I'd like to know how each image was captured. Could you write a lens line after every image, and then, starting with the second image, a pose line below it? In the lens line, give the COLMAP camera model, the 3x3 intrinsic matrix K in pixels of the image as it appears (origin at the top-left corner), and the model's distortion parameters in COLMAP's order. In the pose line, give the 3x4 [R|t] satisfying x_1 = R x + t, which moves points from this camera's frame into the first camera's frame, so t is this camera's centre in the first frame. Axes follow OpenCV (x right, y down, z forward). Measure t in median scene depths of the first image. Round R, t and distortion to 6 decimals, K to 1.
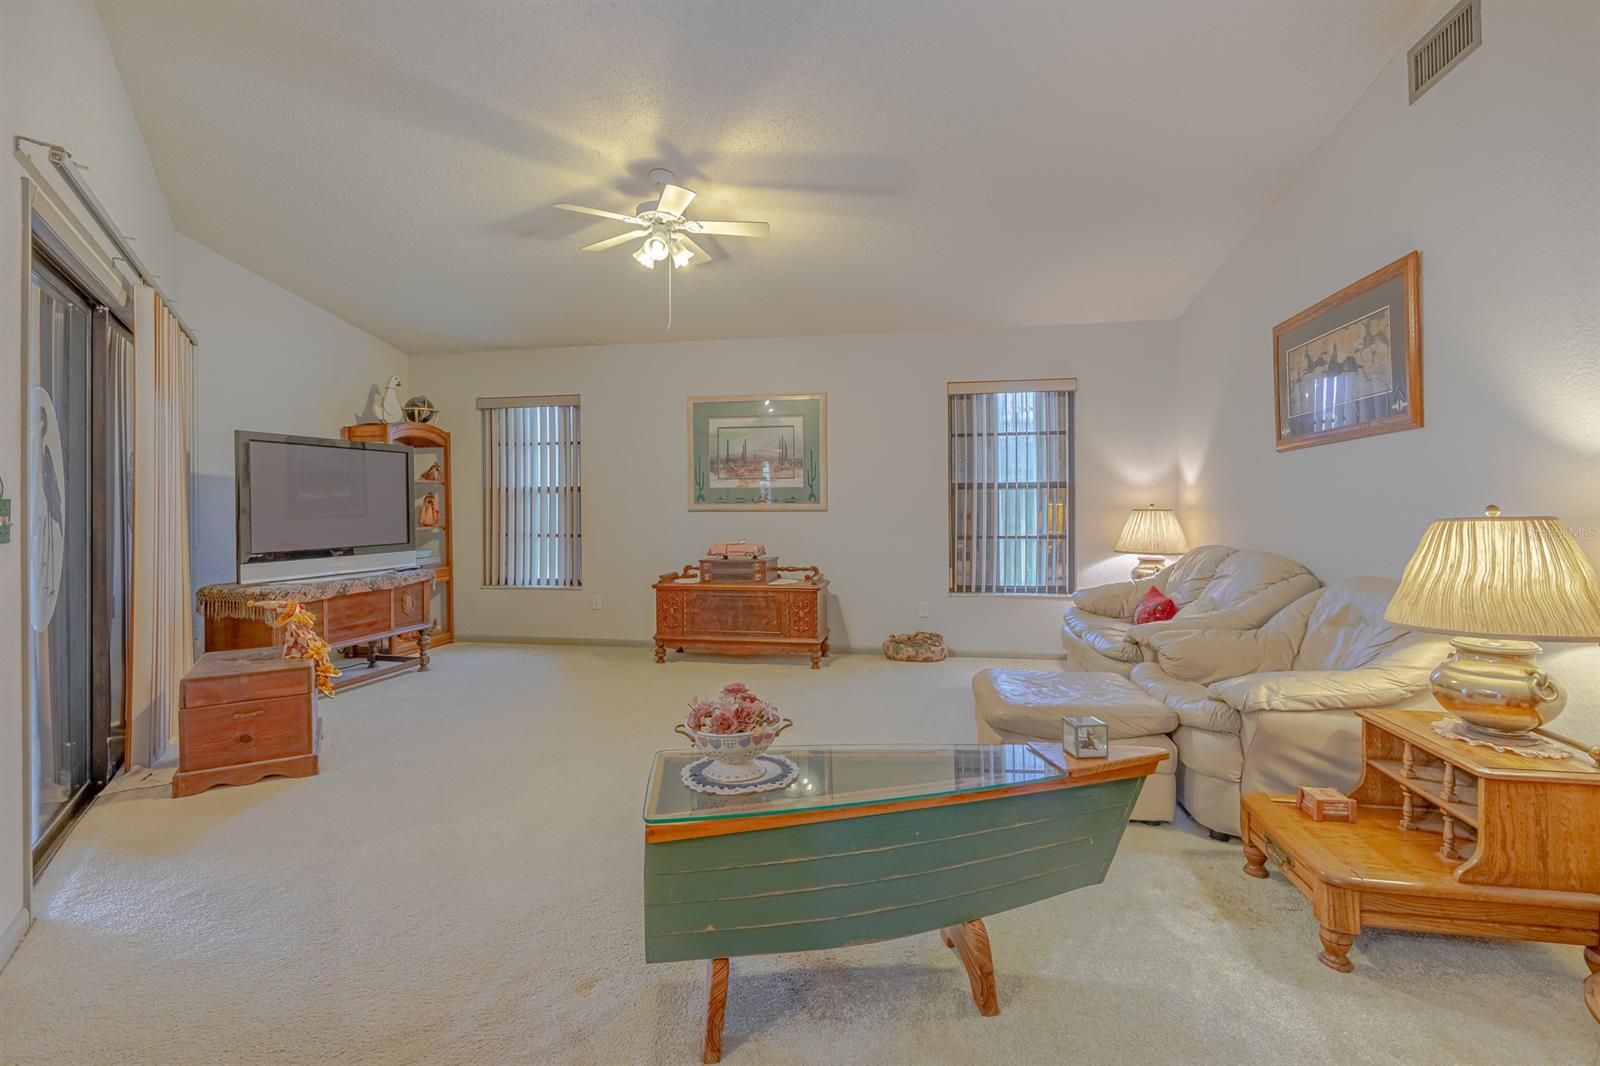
lens RADIAL K [[759.1, 0, 789.1], [0, 759.1, 498.7], [0, 0, 1]] dist [-0.000780, 0.000084]
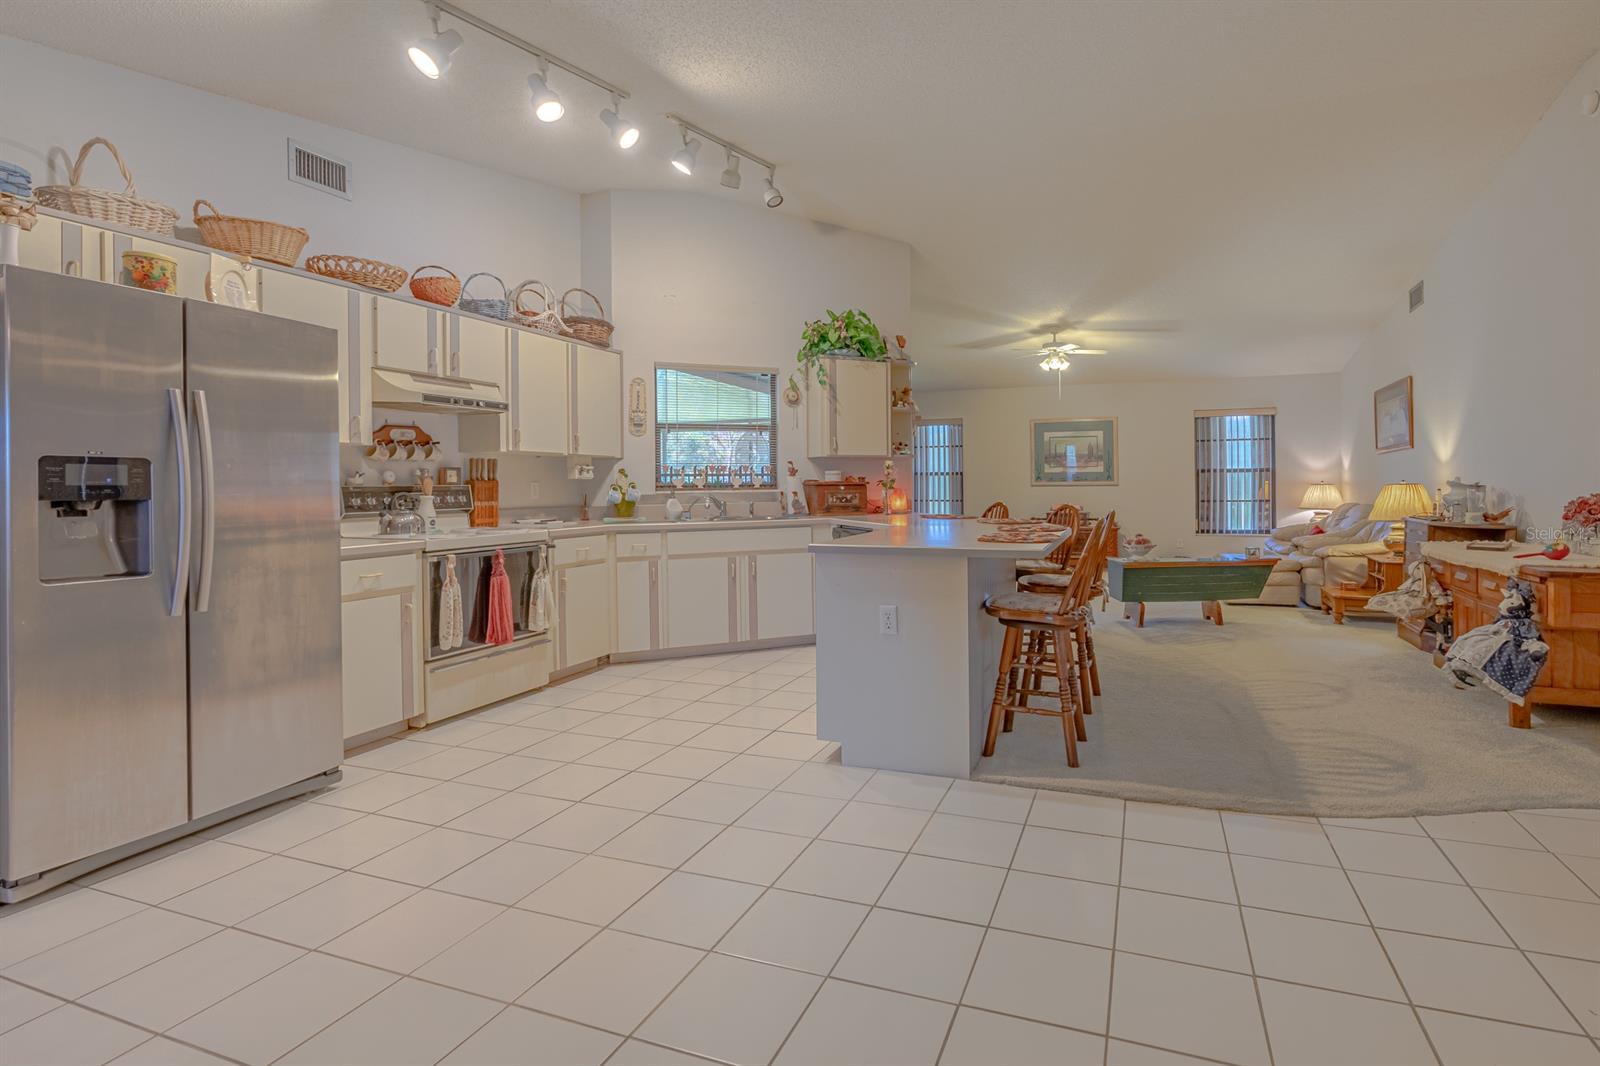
lens RADIAL K [[771.0, 0, 845.5], [0, 771.0, 474.2], [0, 0, 1]] dist [0.000003, -0.000071]
pose [[0.980540, -0.004161, -0.196278, -0.222374], [0.002878, 0.999973, -0.006822, 0.000620], [0.196301, 0.006124, 0.980525, -0.860246]]
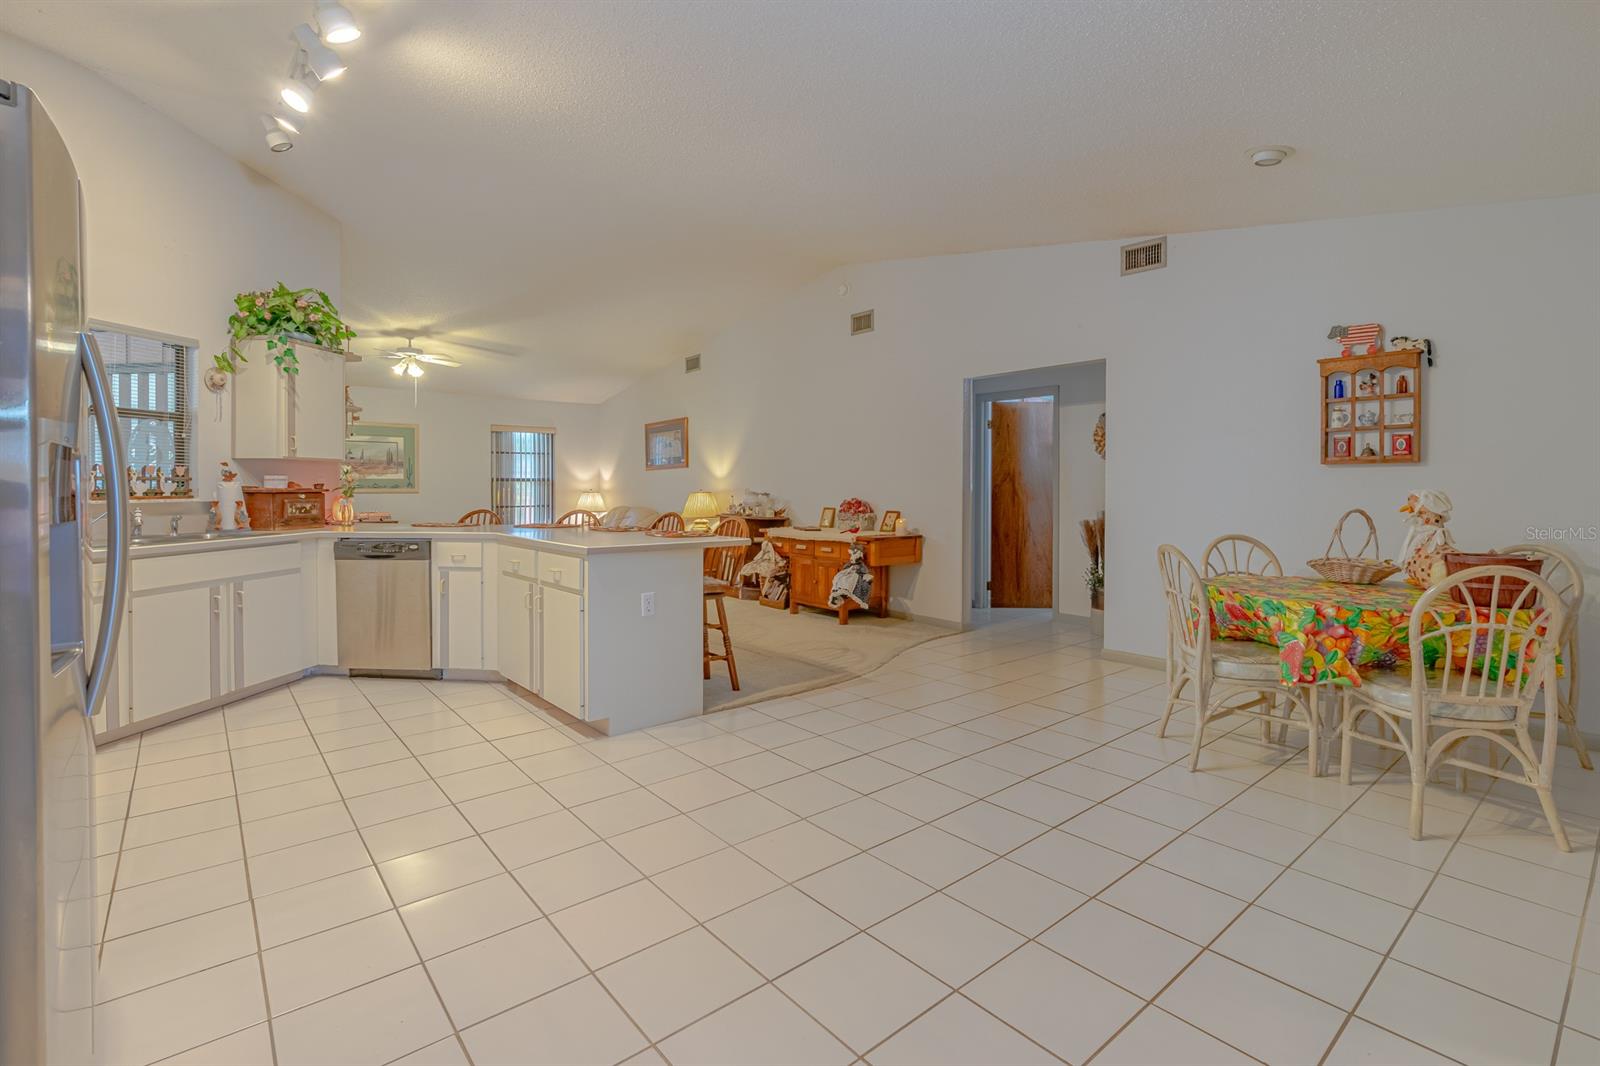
lens RADIAL K [[774.6, 0, 797.0], [0, 774.6, 498.3], [0, 0, 1]] dist [0.001618, 0.001014]
pose [[0.664632, -0.005898, 0.747148, -0.732823], [-0.006514, 0.999885, 0.013688, -0.001486], [-0.747143, -0.013964, 0.664517, -0.855538]]
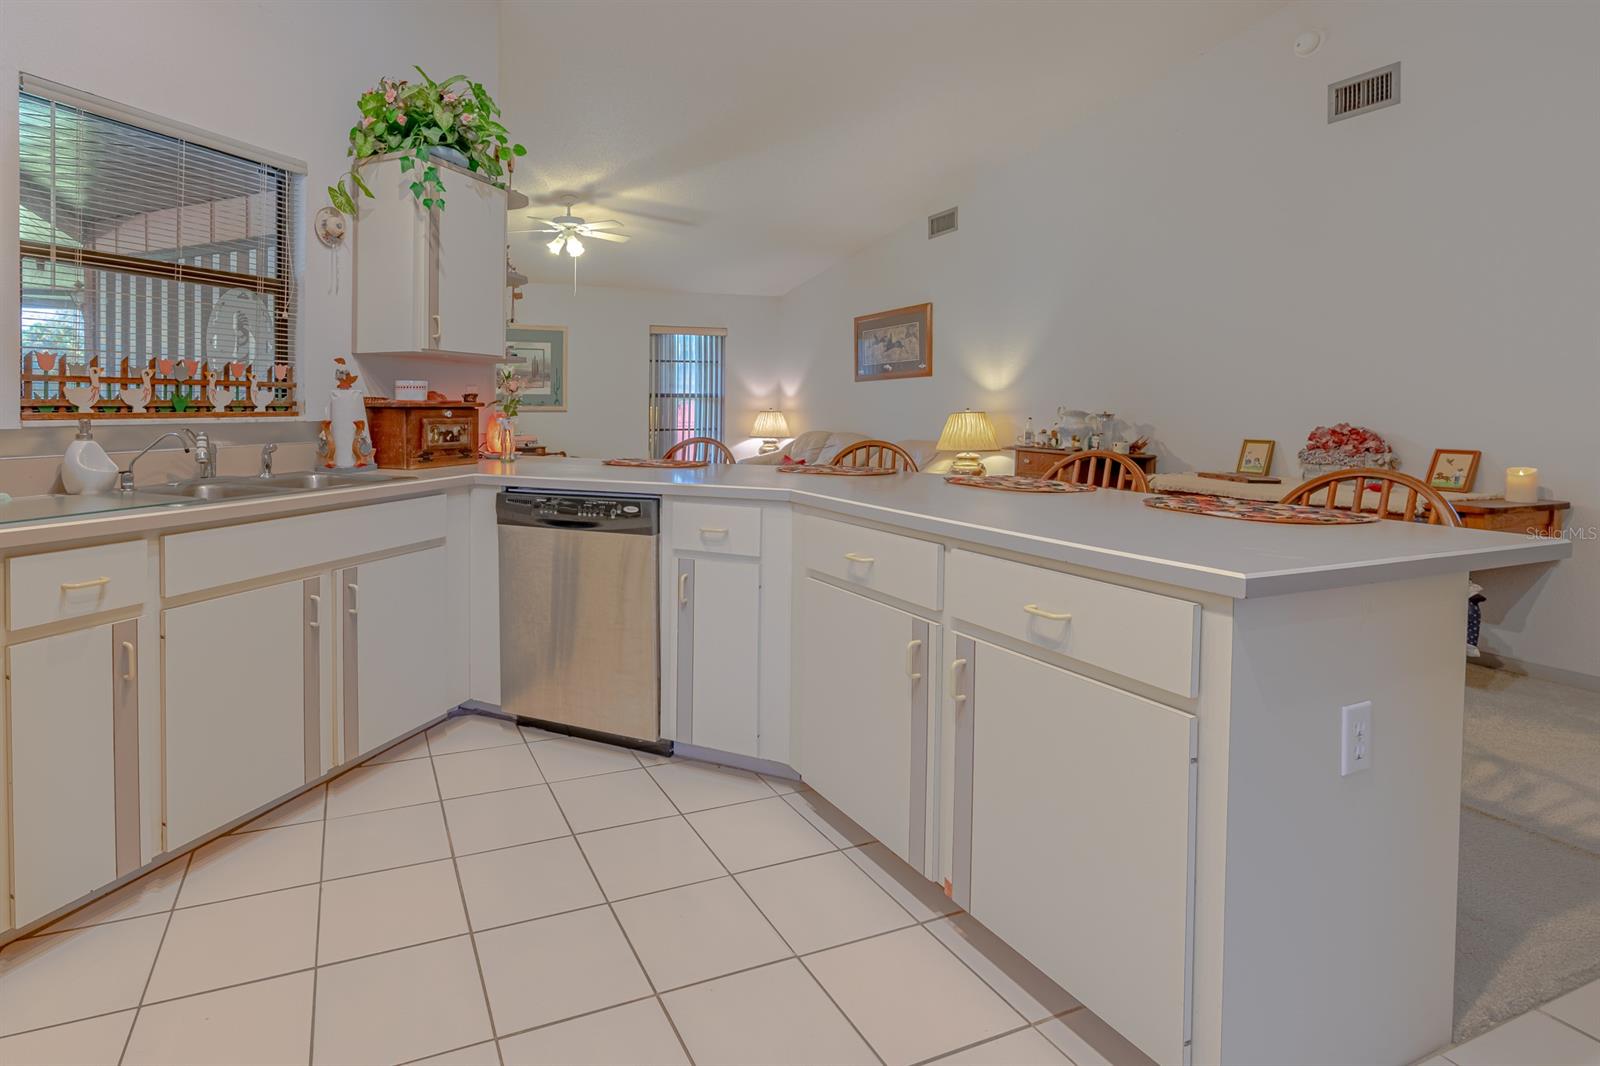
lens RADIAL K [[827.4, 0, 637.3], [0, 827.4, 422.8], [0, 0, 1]] dist [-0.004068, -0.000187]
pose [[0.871713, -0.001248, 0.490016, -0.612114], [-0.009531, 0.999764, 0.019502, 0.005876], [-0.489925, -0.021670, 0.871495, -0.403032]]
